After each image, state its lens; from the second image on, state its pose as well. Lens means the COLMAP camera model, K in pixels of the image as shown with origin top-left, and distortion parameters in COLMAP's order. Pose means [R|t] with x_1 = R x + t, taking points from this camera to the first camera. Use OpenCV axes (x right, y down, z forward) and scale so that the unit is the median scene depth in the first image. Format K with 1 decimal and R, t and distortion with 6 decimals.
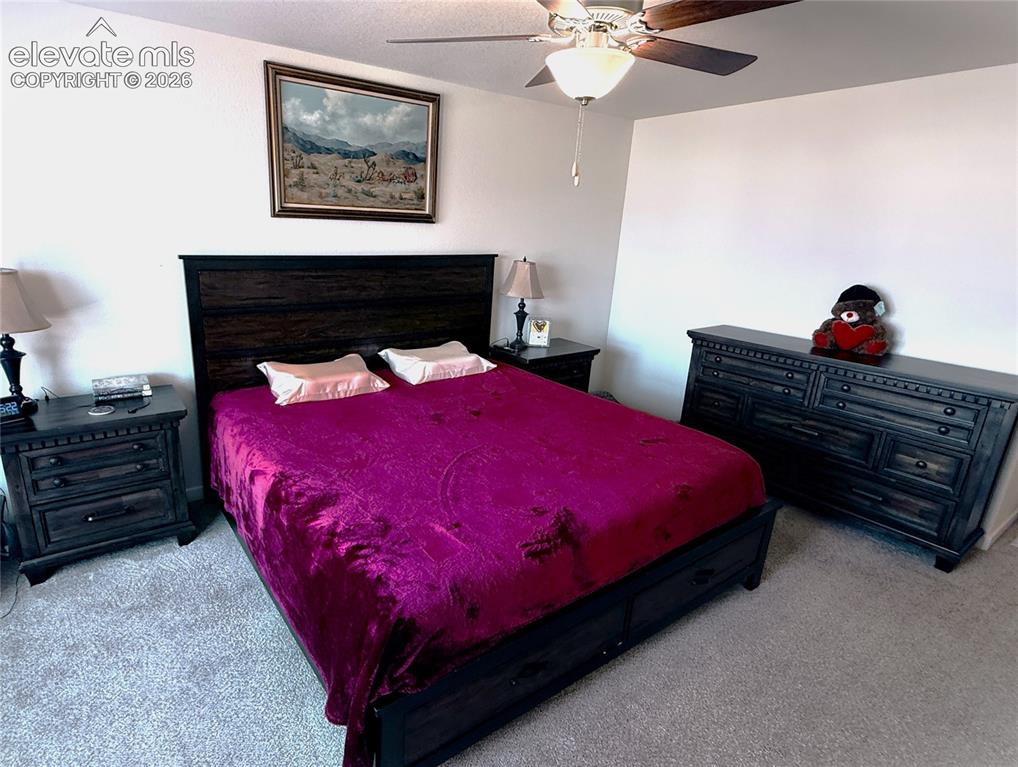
lens RADIAL K [[577.2, 0, 509.0], [0, 577.2, 383.5], [0, 0, 1]] dist [0.003743, 0.000783]
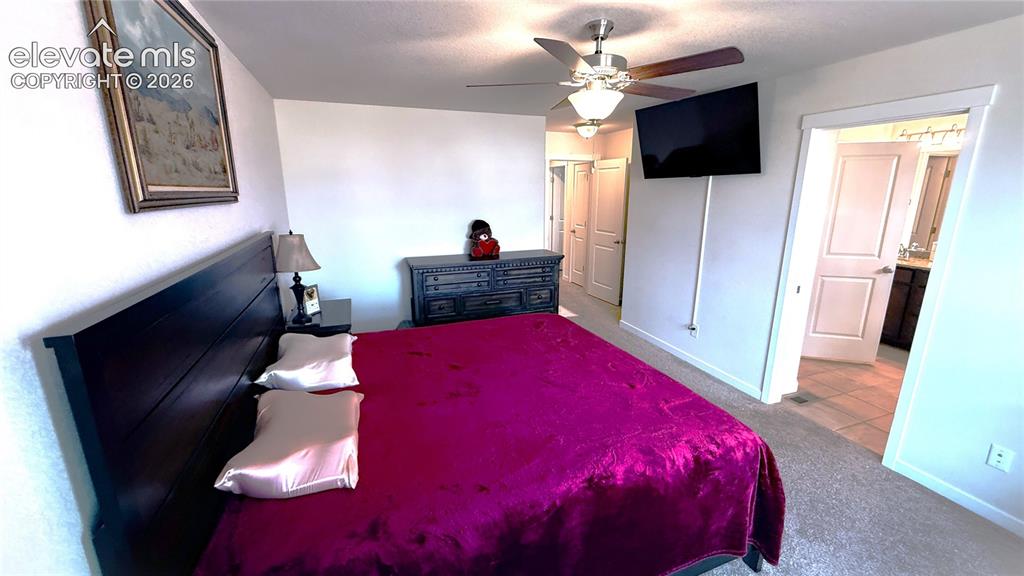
lens RADIAL K [[384.9, 0, 512.0], [0, 384.9, 288.0], [0, 0, 1]] dist [-0.000832, -0.000074]
pose [[0.307795, -0.273834, 0.911196, -0.543308], [0.269136, 0.943633, 0.192670, -0.173108], [-0.912594, 0.185933, 0.364144, 0.502641]]
